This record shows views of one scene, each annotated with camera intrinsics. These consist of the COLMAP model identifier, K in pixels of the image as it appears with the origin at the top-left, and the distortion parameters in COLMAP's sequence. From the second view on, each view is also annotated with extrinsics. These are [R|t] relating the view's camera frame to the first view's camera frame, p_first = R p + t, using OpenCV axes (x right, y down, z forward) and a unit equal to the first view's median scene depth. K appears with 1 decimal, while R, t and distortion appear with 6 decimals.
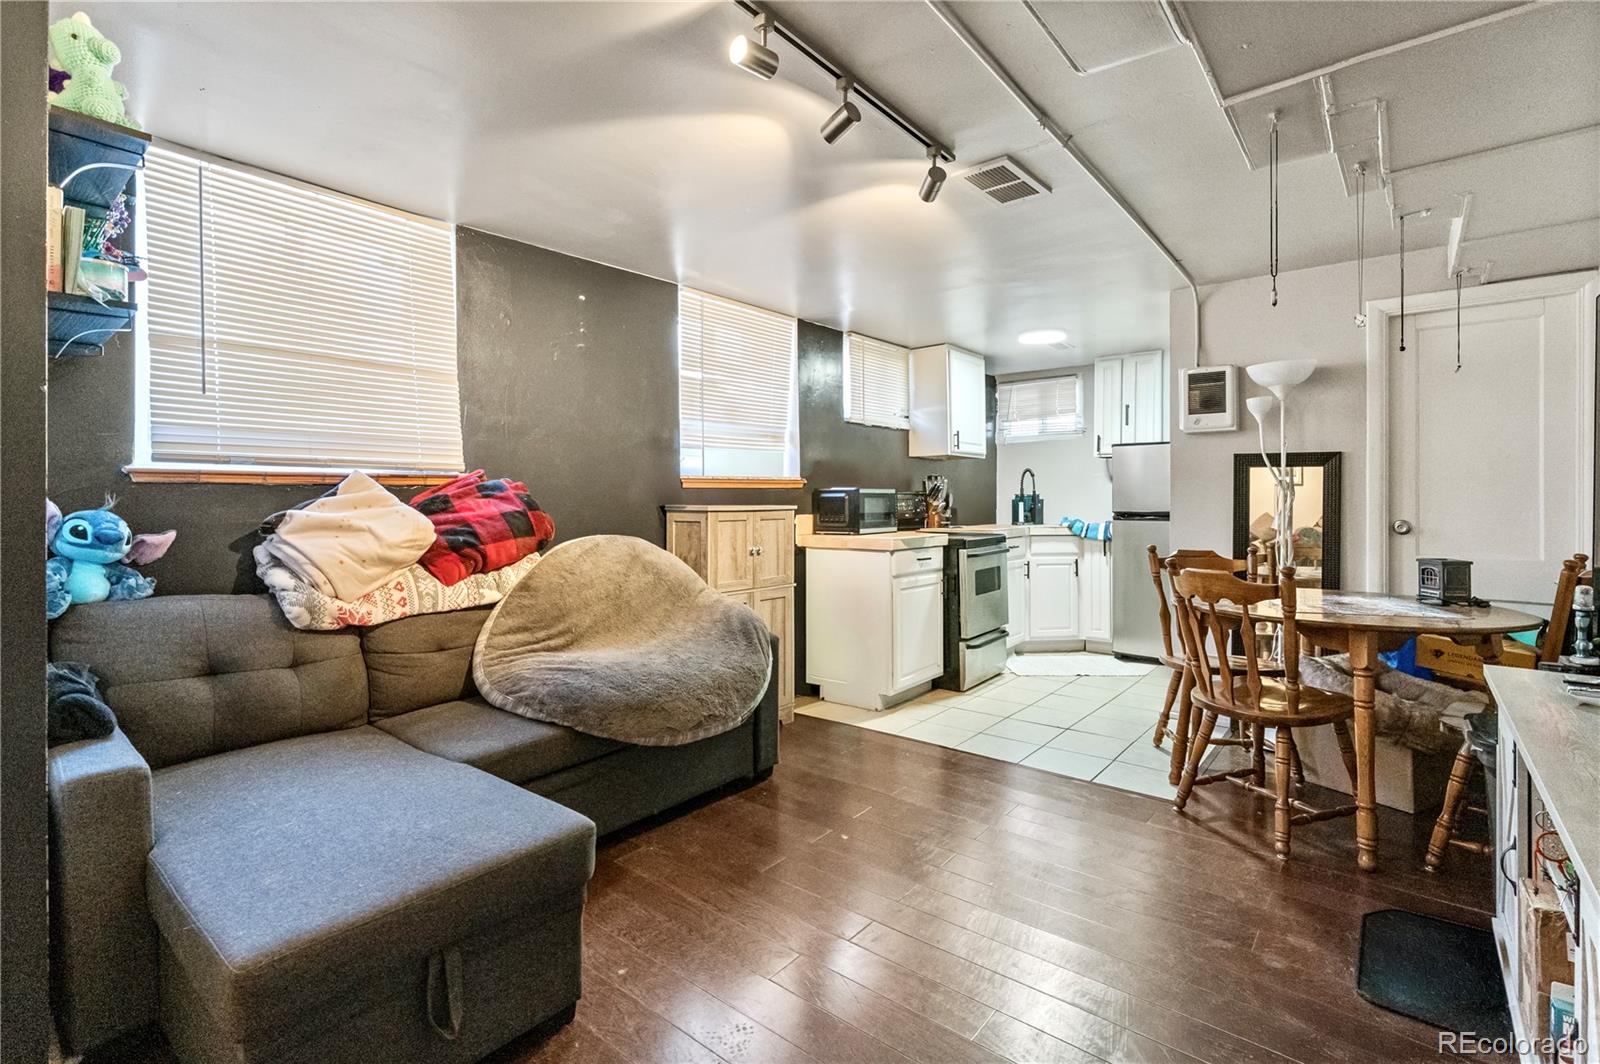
lens RADIAL K [[741.0, 0, 795.8], [0, 741.0, 497.3], [0, 0, 1]] dist [-0.009576, 0.004236]
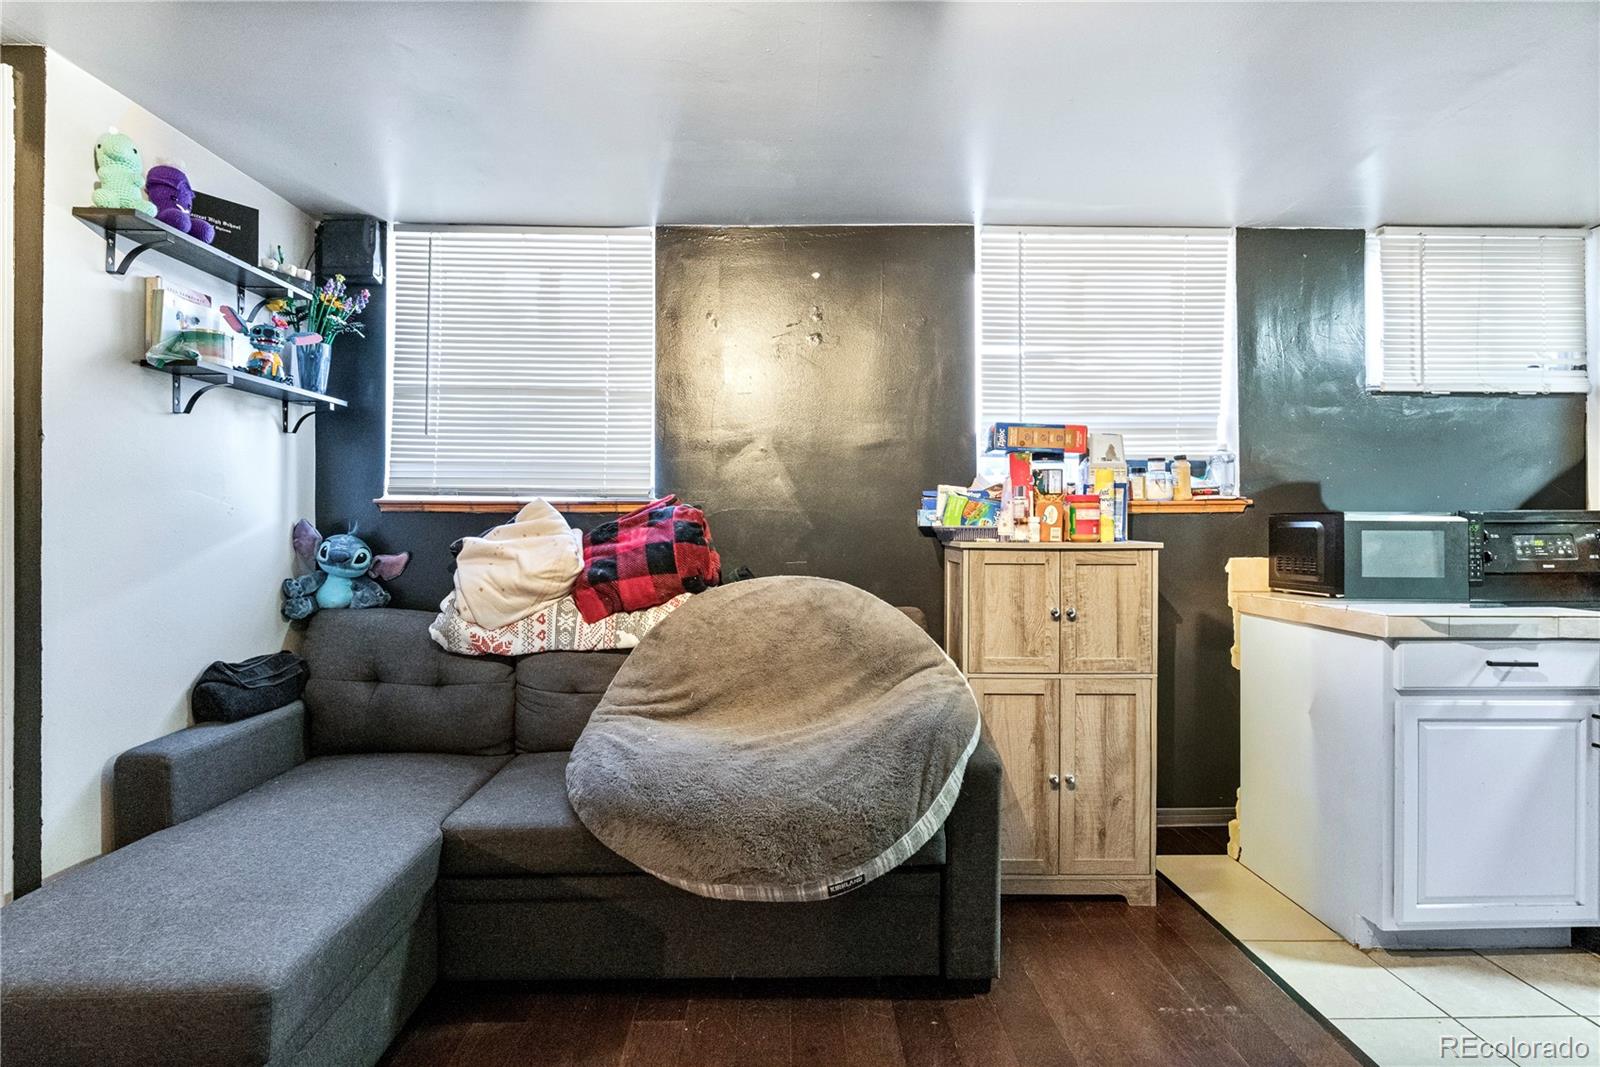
lens RADIAL K [[741.0, 0, 792.9], [0, 741.0, 520.7], [0, 0, 1]] dist [-0.009576, 0.004236]
pose [[0.650765, 0.002199, -0.759276, 0.289909], [-0.004565, 0.999989, -0.001017, -0.004774], [0.759266, 0.004128, 0.650768, 0.447933]]
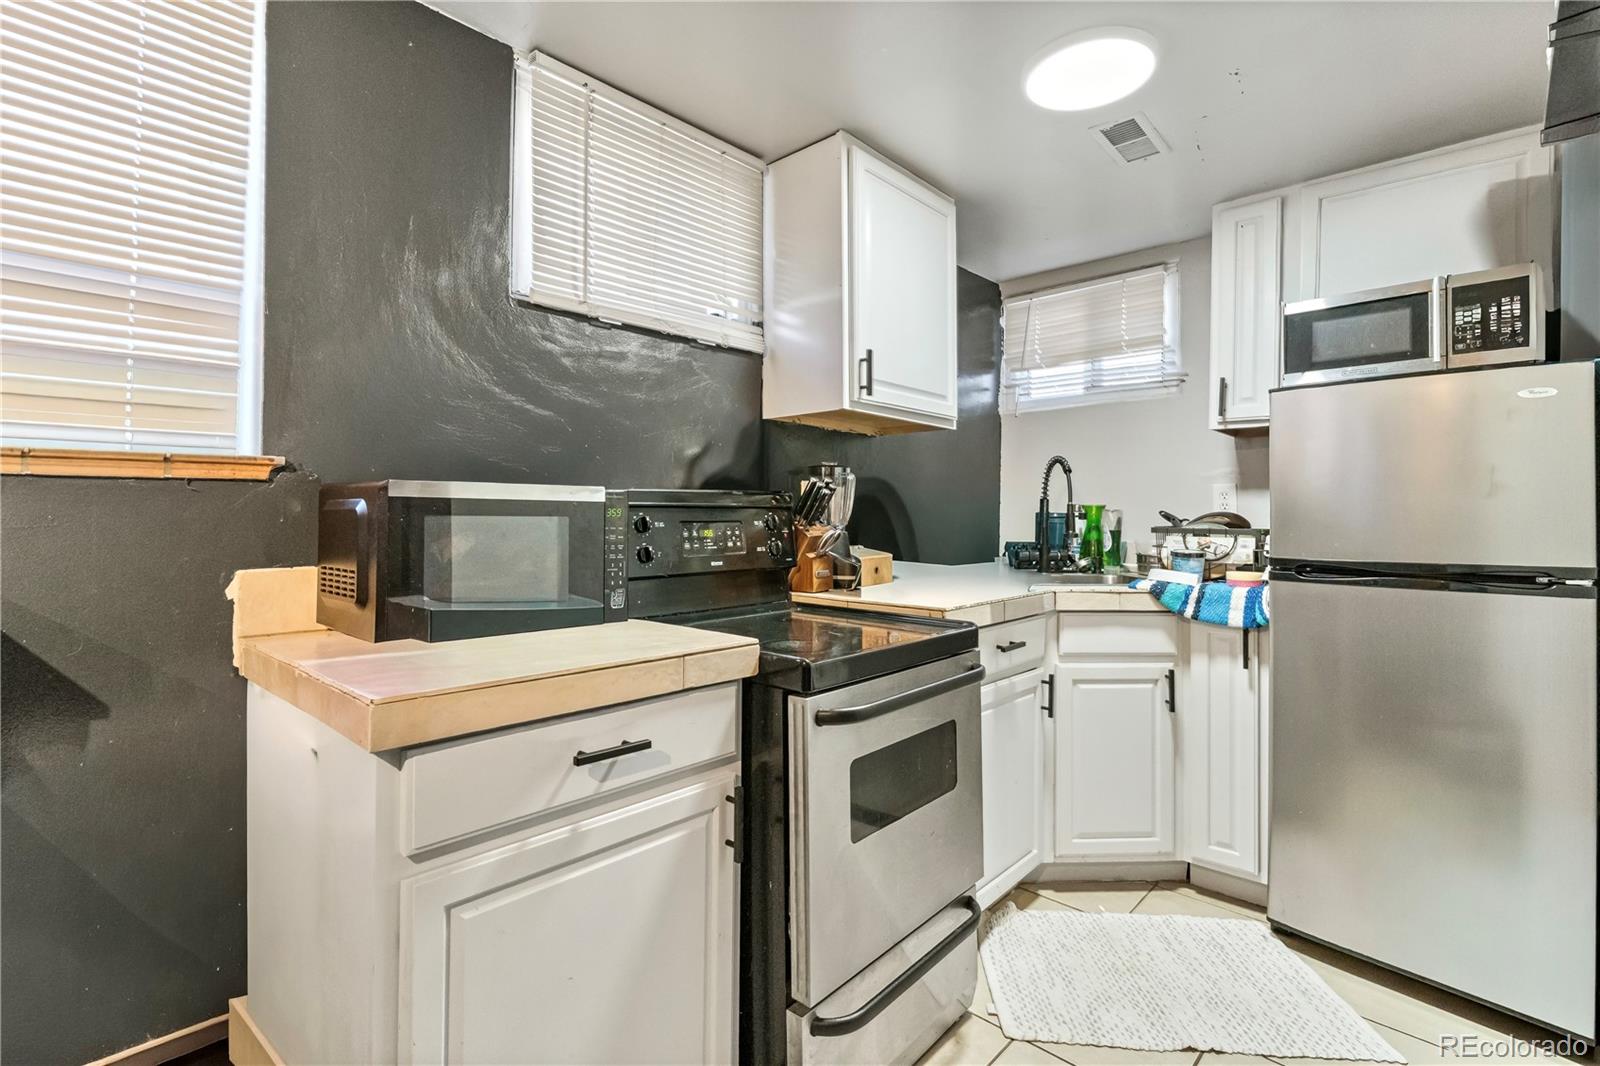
lens RADIAL K [[741.0, 0, 794.4], [0, 741.0, 505.5], [0, 0, 1]] dist [-0.009576, 0.004236]
pose [[0.997556, 0.010231, -0.069115, 0.319558], [-0.011084, 0.999867, -0.011969, -0.001680], [0.068983, 0.012706, 0.997537, 0.930943]]
